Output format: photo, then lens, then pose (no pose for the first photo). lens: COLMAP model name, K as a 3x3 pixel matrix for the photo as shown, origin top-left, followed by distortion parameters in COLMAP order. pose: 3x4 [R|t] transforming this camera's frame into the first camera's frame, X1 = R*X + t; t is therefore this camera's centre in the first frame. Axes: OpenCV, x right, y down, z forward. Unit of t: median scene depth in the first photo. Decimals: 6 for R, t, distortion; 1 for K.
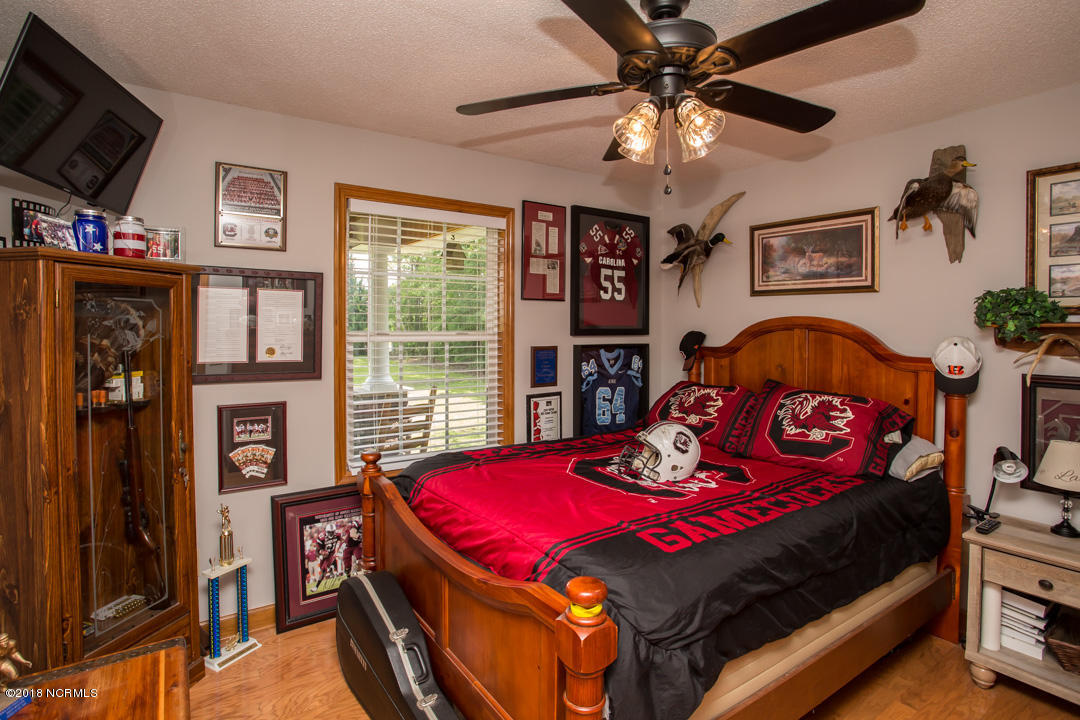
lens RADIAL K [[554.8, 0, 535.6], [0, 554.8, 364.2], [0, 0, 1]] dist [-0.075713, 0.034402]
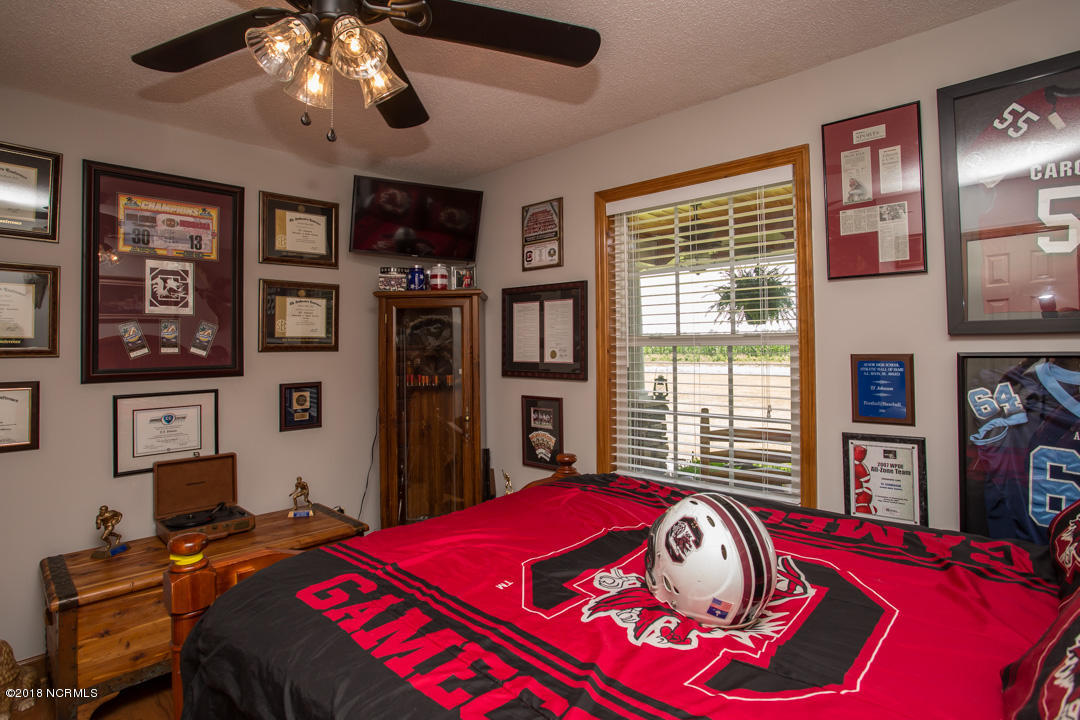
lens RADIAL K [[564.9, 0, 564.5], [0, 564.9, 359.5], [0, 0, 1]] dist [-0.058046, 0.000155]
pose [[0.221745, 0.007248, -0.975078, 0.614801], [-0.057406, 0.998335, -0.005635, -0.005298], [0.973413, 0.057225, 0.221792, 0.663439]]
